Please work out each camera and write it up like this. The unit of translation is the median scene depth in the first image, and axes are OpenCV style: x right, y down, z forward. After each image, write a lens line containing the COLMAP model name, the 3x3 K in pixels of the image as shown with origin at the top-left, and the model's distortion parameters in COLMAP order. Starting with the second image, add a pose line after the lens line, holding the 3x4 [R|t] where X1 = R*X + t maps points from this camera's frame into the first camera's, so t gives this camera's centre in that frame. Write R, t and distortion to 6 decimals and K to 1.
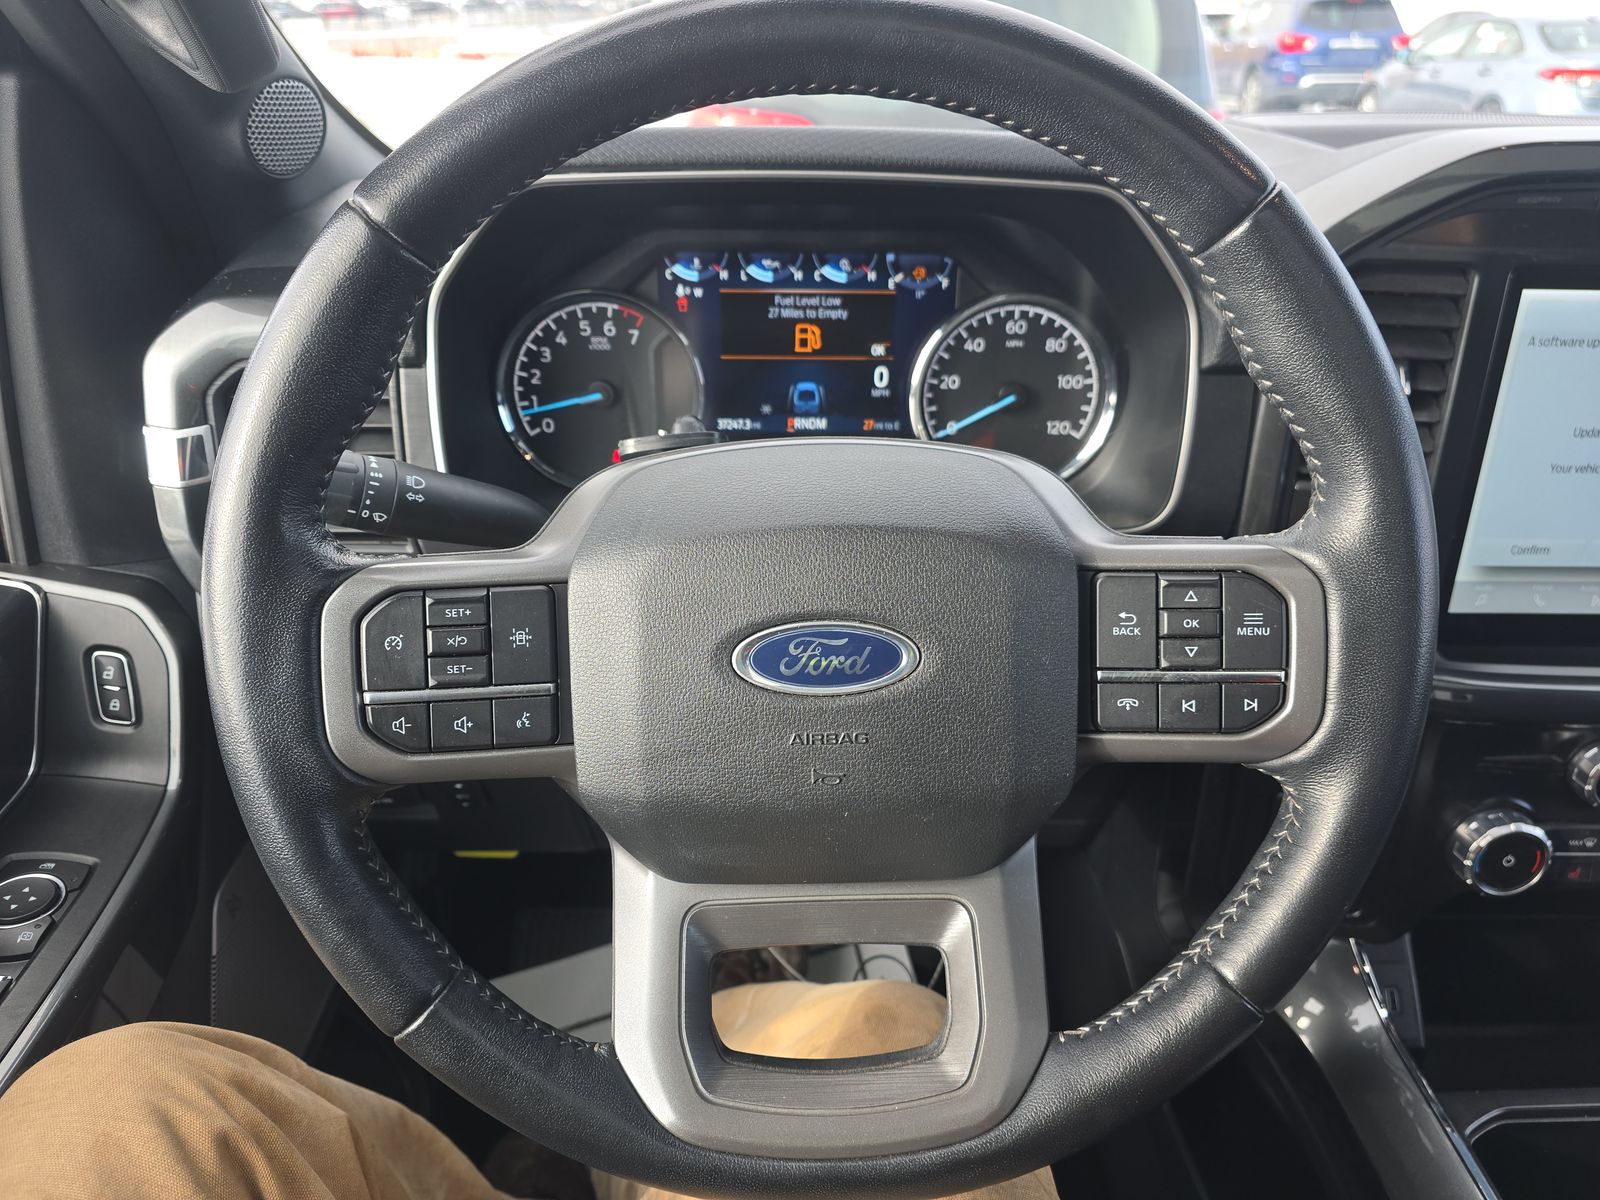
lens RADIAL K [[1113.3, 0, 800.0], [0, 1113.3, 600.0], [0, 0, 1]] dist [0.105911, -0.133938]
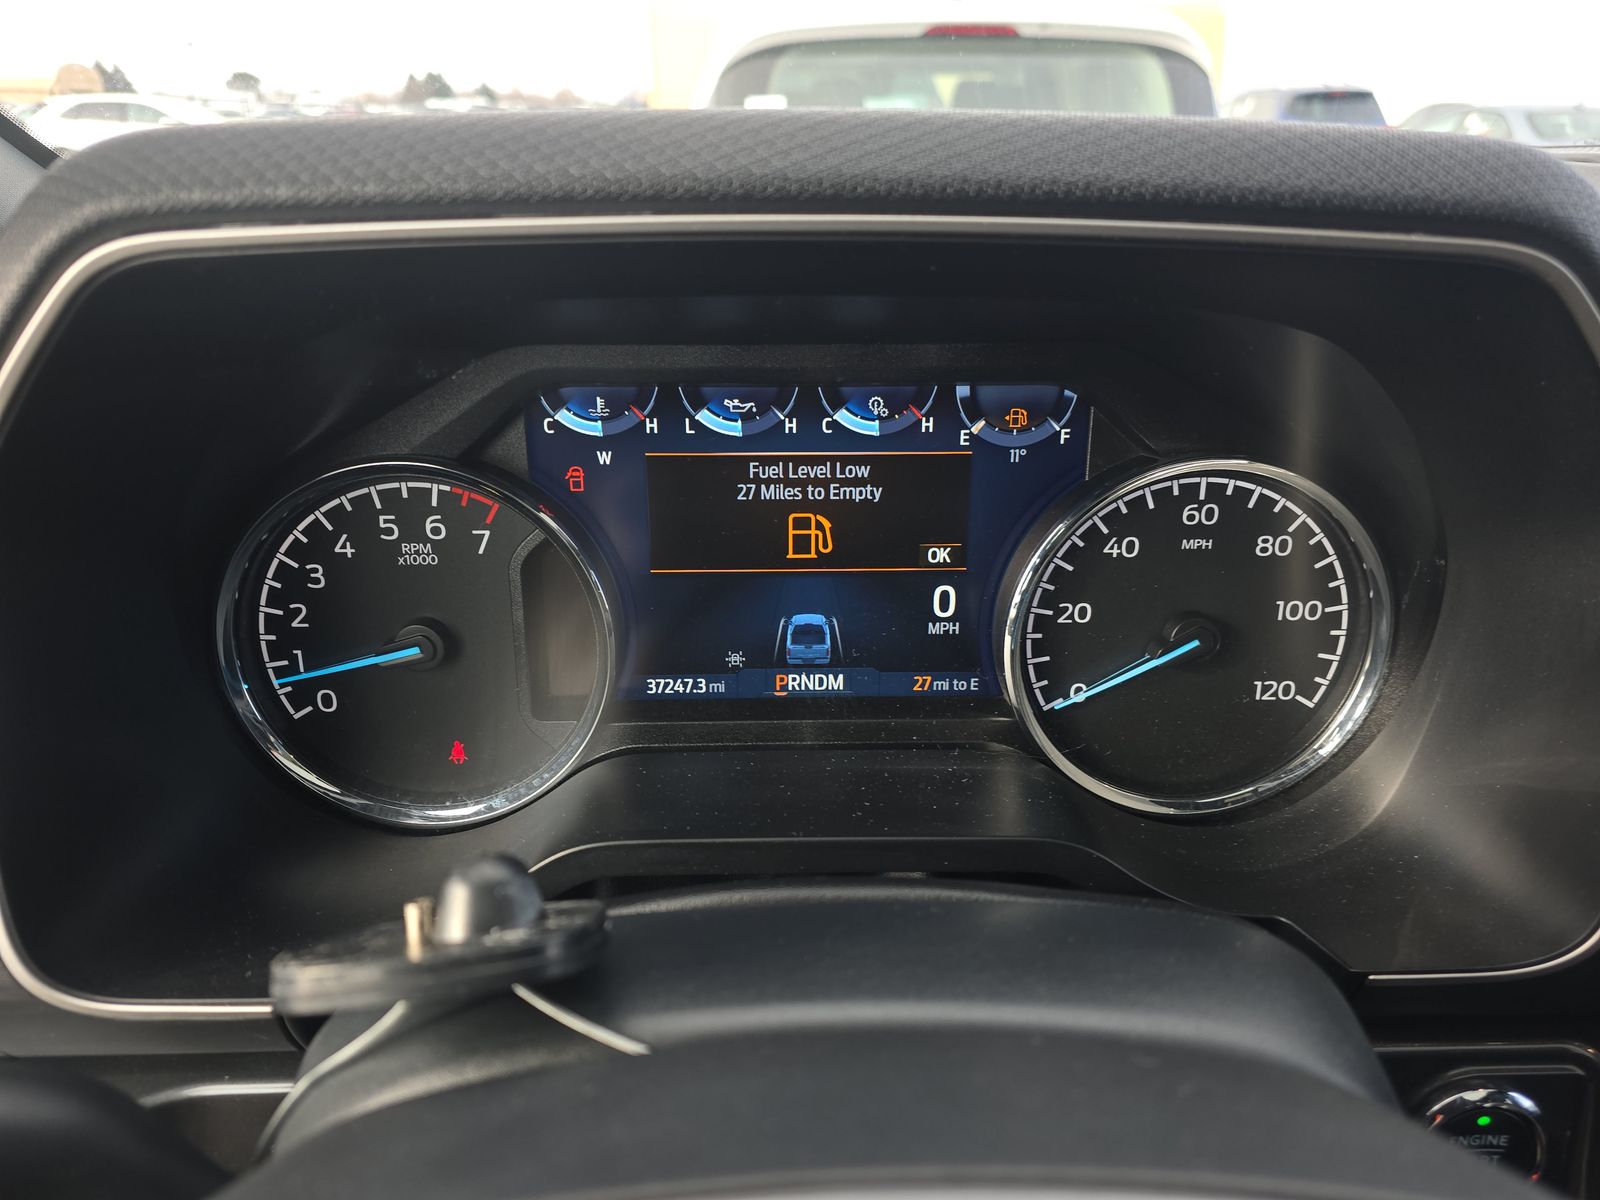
lens RADIAL K [[1113.3, 0, 800.0], [0, 1113.3, 600.0], [0, 0, 1]] dist [0.105911, -0.133938]
pose [[0.999933, -0.011519, 0.000584, 0.001548], [0.011530, 0.997016, -0.076326, -0.163812], [0.000297, 0.076327, 0.997083, 0.469702]]
